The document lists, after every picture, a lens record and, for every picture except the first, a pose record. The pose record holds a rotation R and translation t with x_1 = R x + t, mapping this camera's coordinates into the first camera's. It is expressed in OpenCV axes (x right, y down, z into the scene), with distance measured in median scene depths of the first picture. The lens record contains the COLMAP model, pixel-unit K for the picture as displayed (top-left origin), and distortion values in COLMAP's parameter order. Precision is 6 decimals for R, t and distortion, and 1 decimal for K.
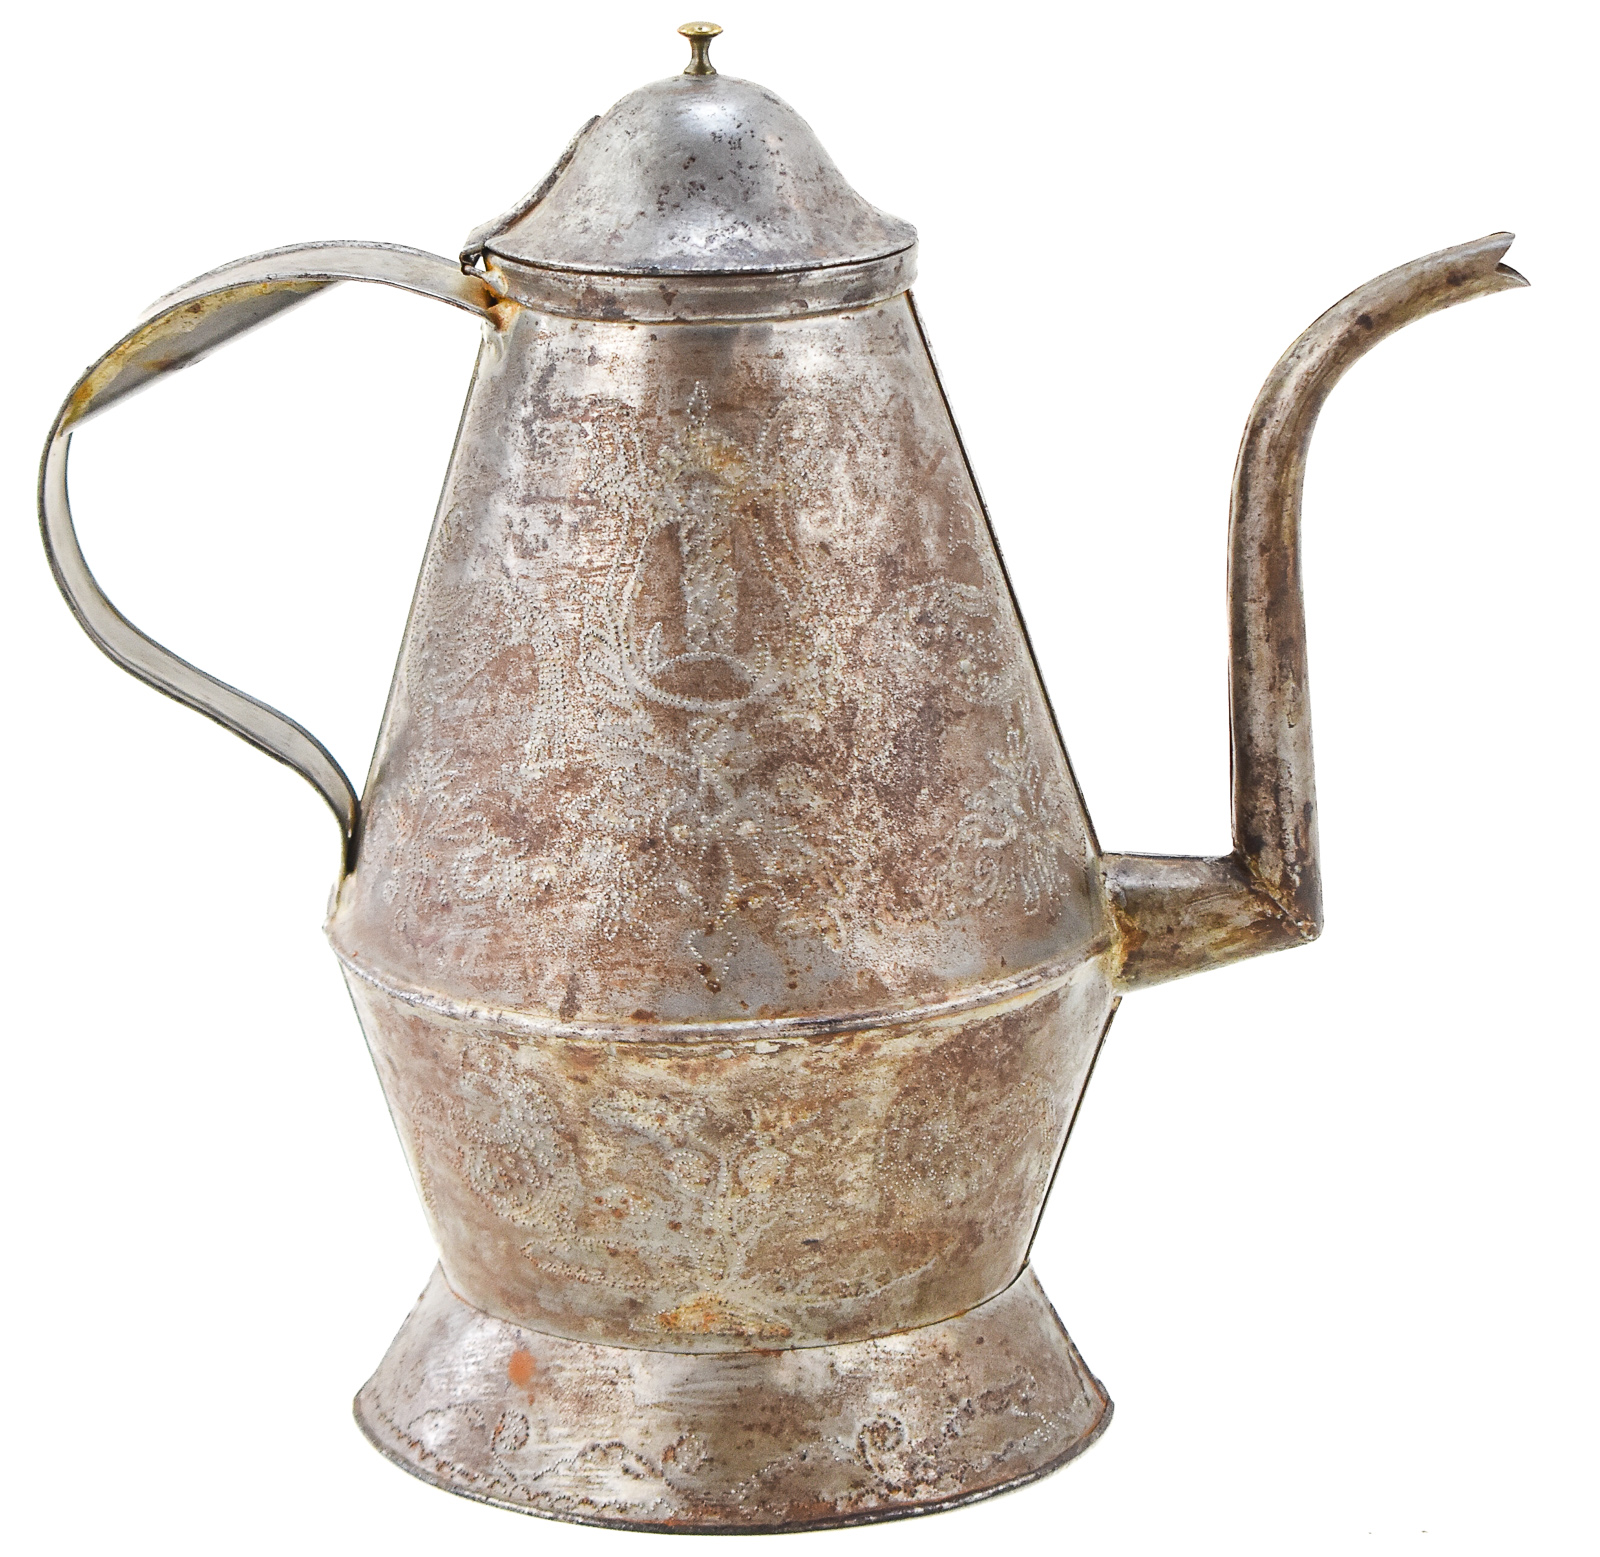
lens RADIAL K [[5011.9, 0, 800.0], [0, 5011.9, 778.5], [0, 0, 1]] dist [0.040138, -1.230253]
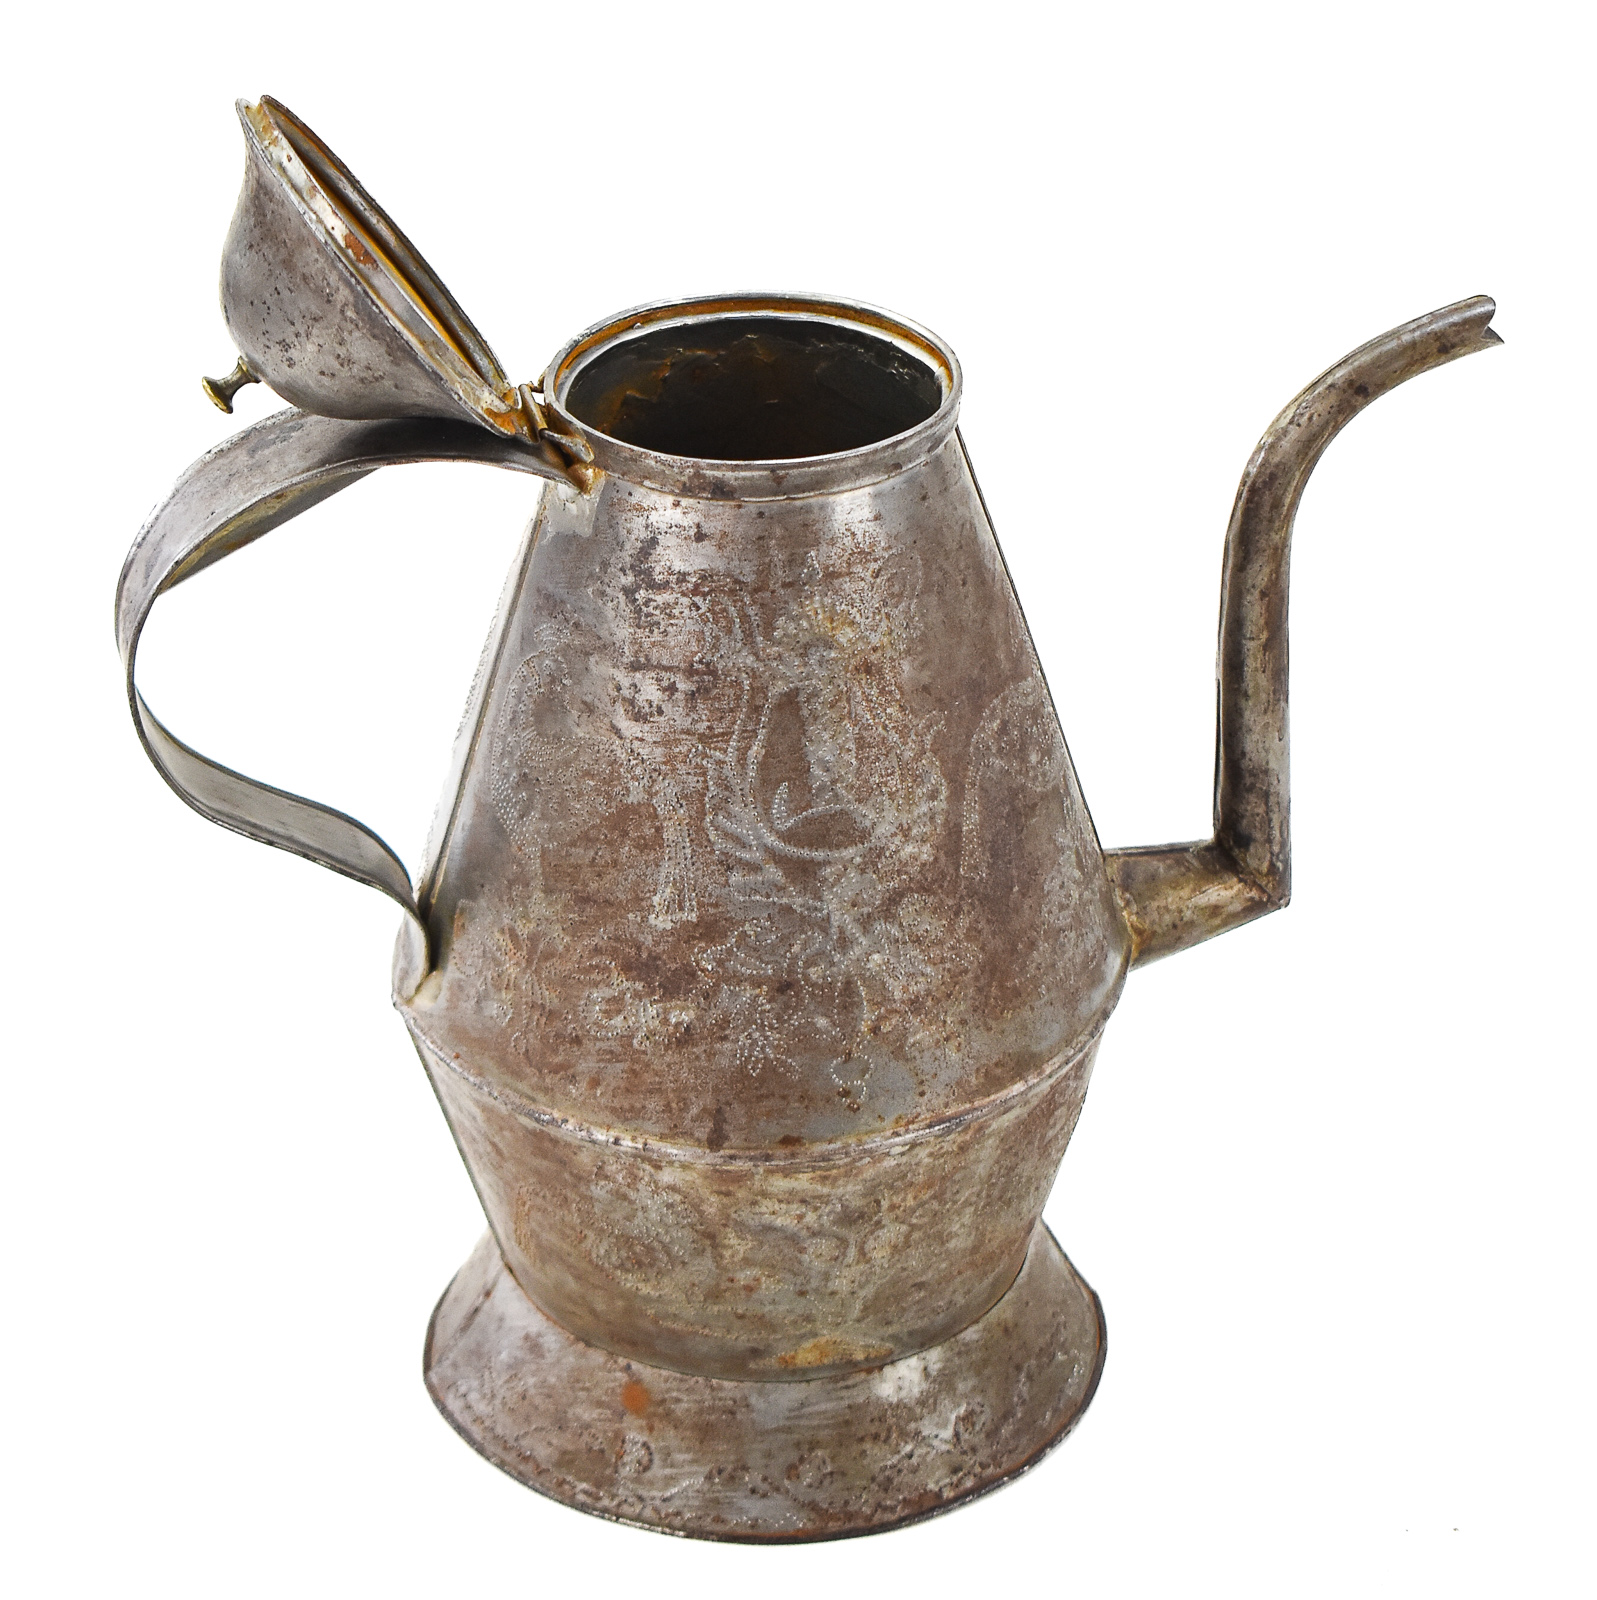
lens RADIAL K [[4018.7, 0, 798.5], [0, 4018.7, 800.0], [0, 0, 1]] dist [-0.006169, -0.389602]
pose [[0.976727, -0.107981, 0.185324, -0.176303], [0.067402, 0.974783, 0.212733, -0.200505], [-0.203621, -0.195290, 0.959375, 0.191419]]
